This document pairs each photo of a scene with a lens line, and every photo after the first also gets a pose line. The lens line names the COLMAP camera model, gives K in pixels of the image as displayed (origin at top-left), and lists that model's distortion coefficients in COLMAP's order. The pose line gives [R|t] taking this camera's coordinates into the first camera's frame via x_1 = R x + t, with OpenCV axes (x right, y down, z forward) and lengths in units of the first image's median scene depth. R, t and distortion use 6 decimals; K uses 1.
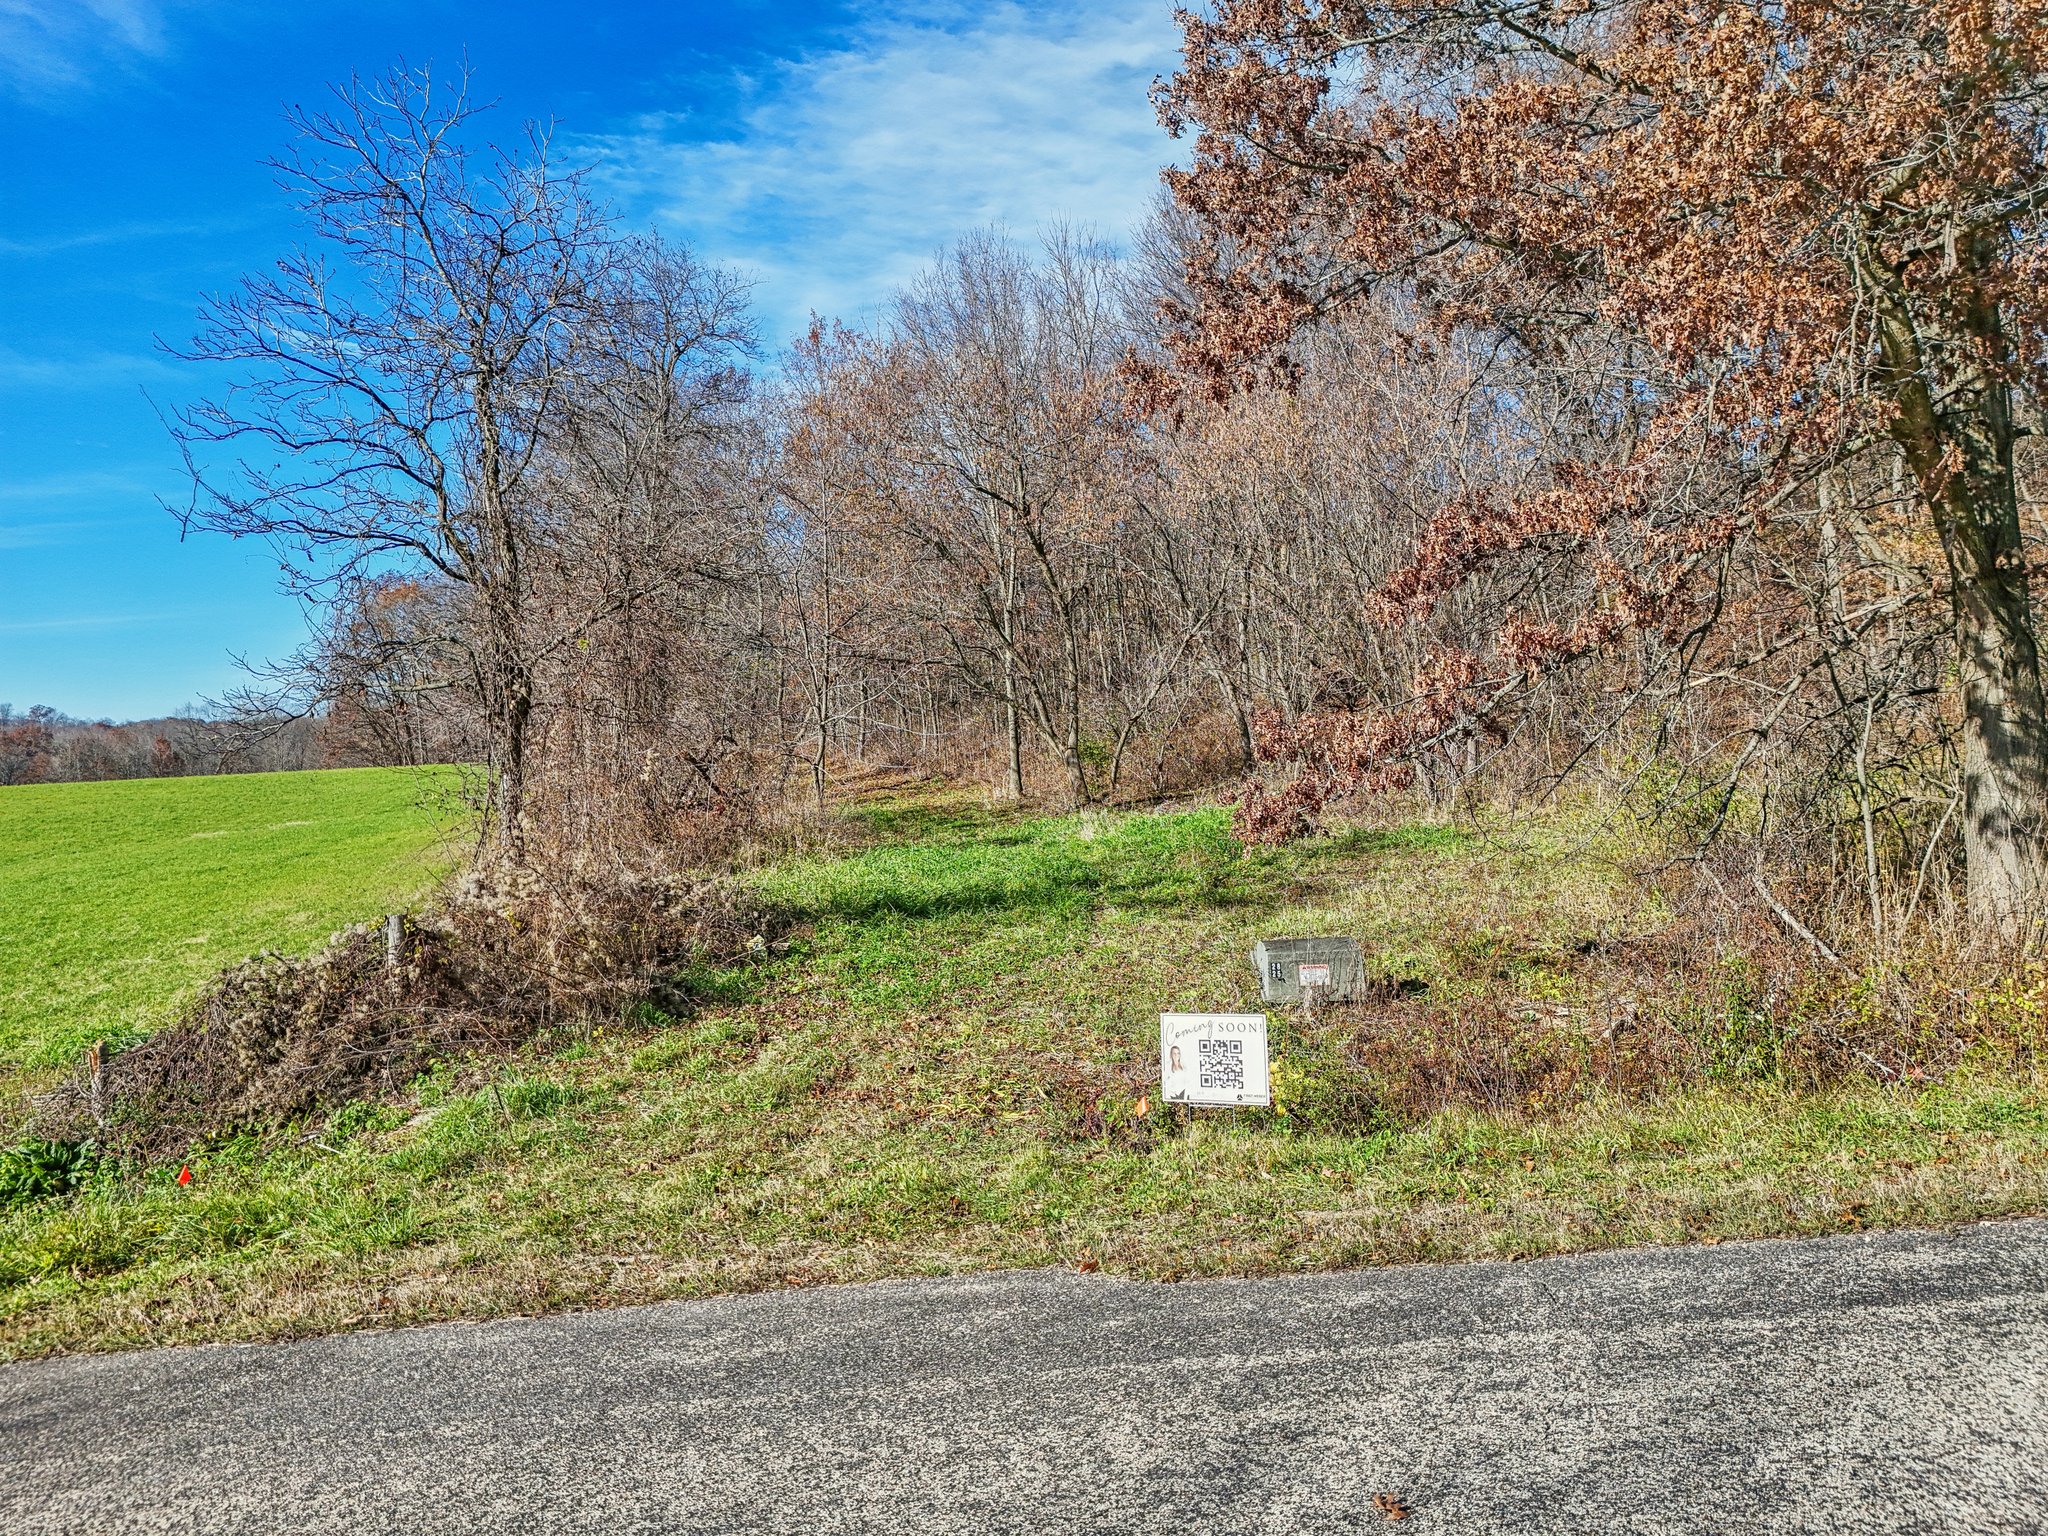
lens RADIAL K [[1510.6, 0, 1024.0], [0, 1510.6, 768.0], [0, 0, 1]] dist [0.054519, 0.001102]
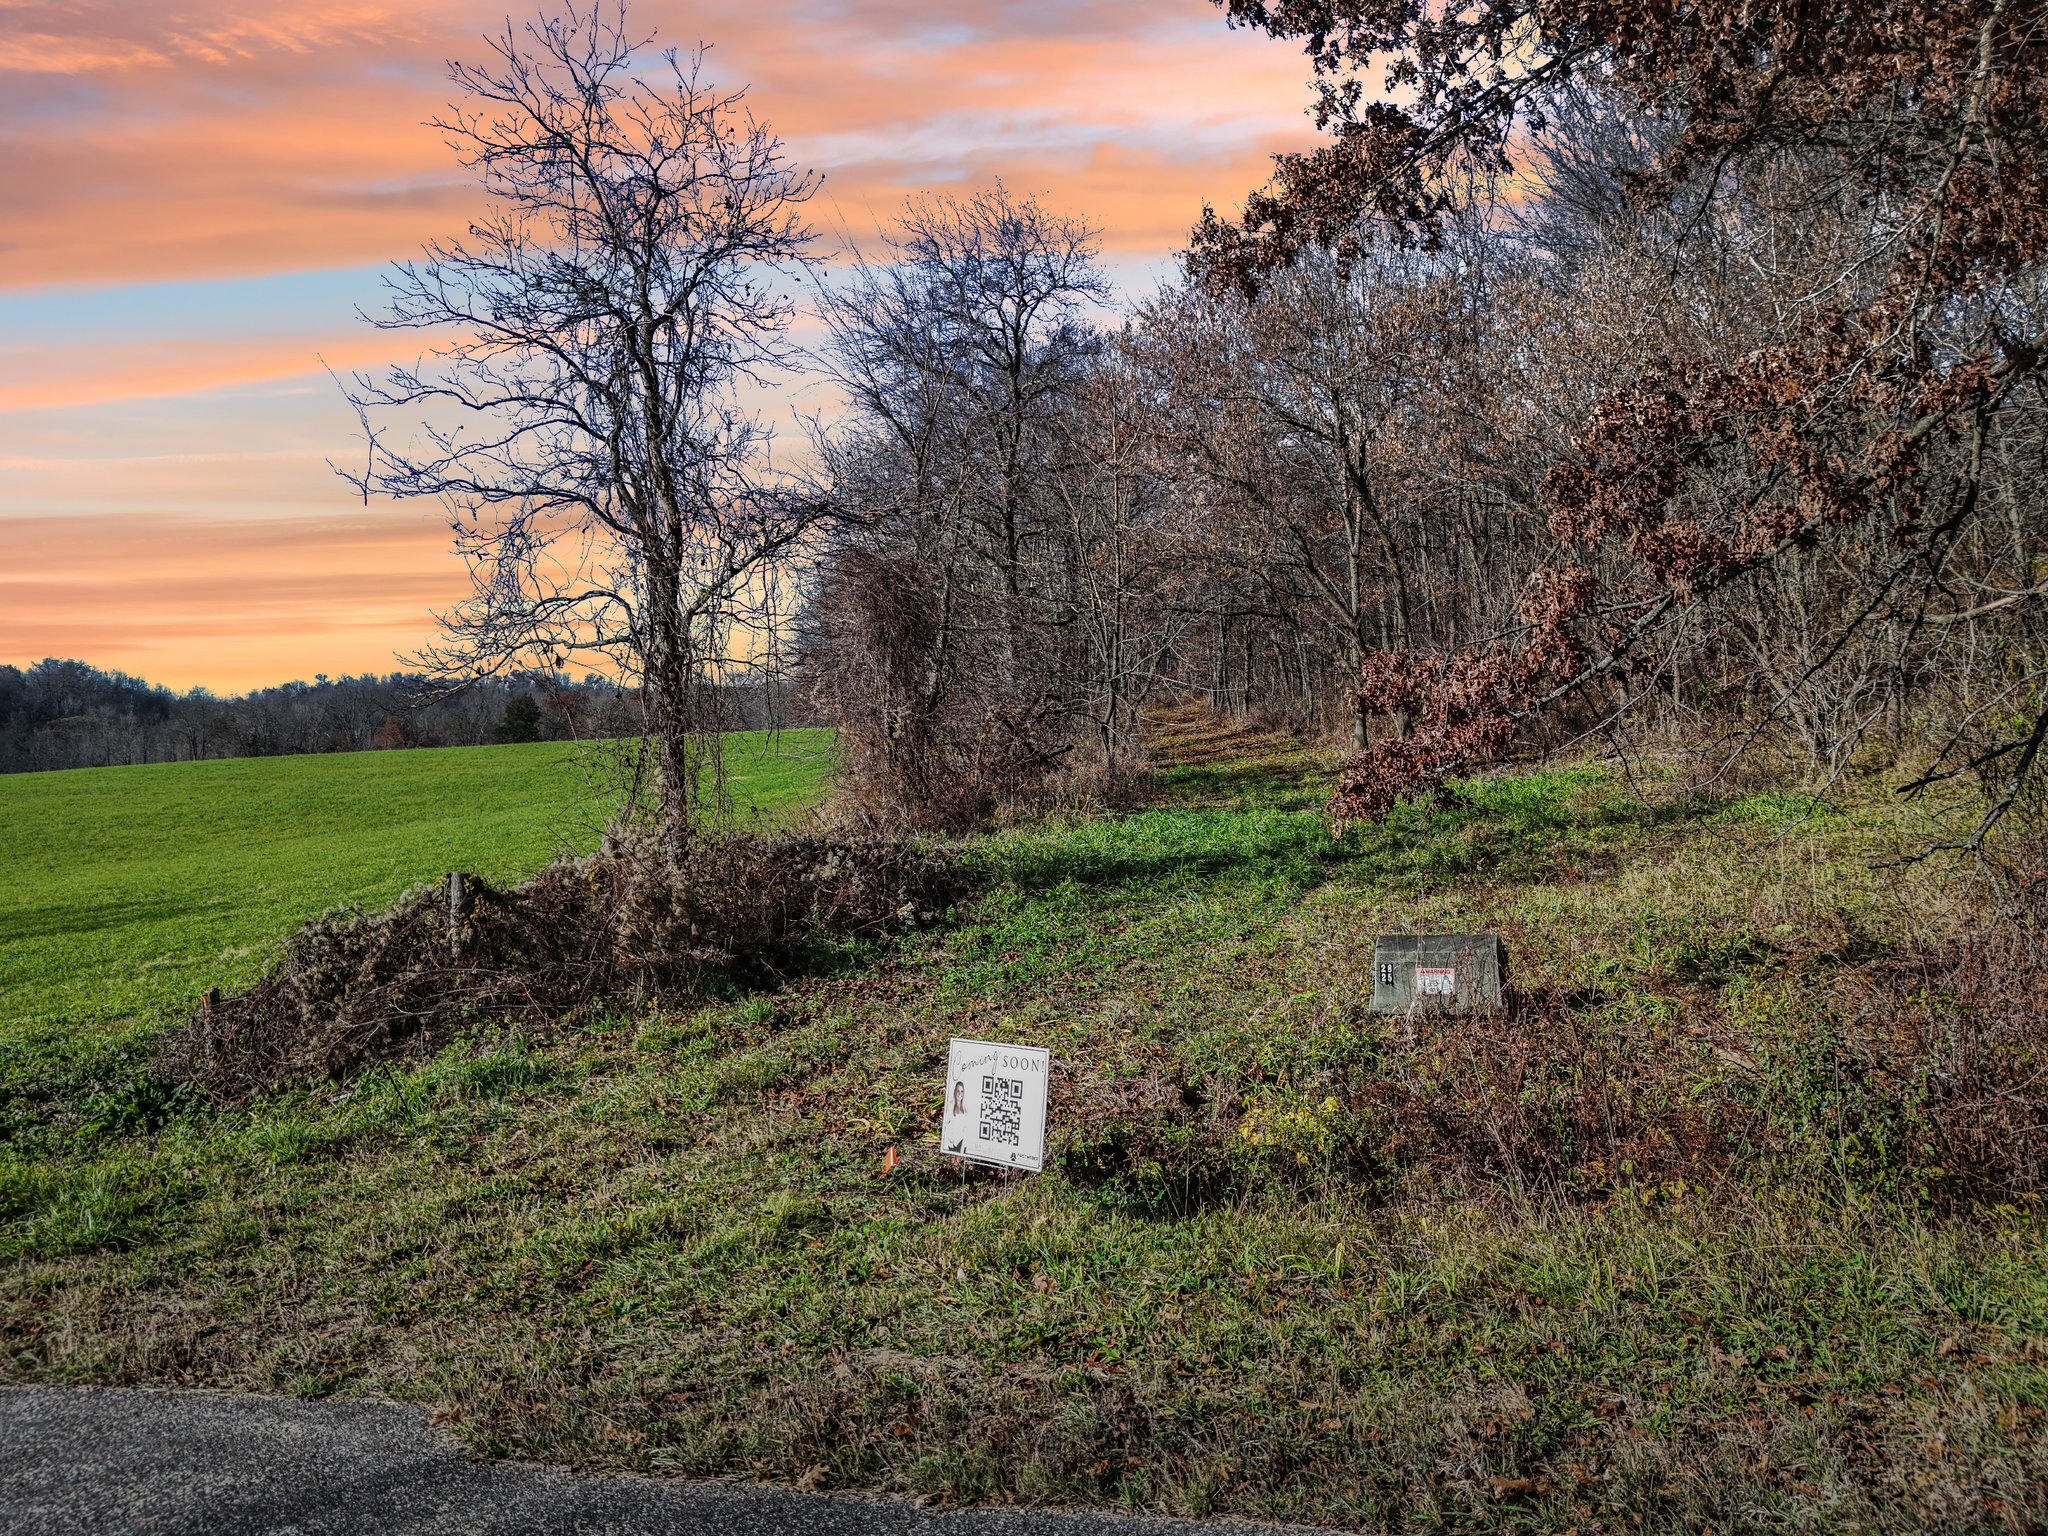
lens RADIAL K [[1510.6, 0, 1024.0], [0, 1510.6, 768.0], [0, 0, 1]] dist [0.054519, 0.001102]
pose [[0.958153, 0.008083, -0.286142, 0.219356], [-0.000358, 0.999634, 0.027041, 0.002257], [0.286255, -0.025807, 0.957806, 0.173313]]
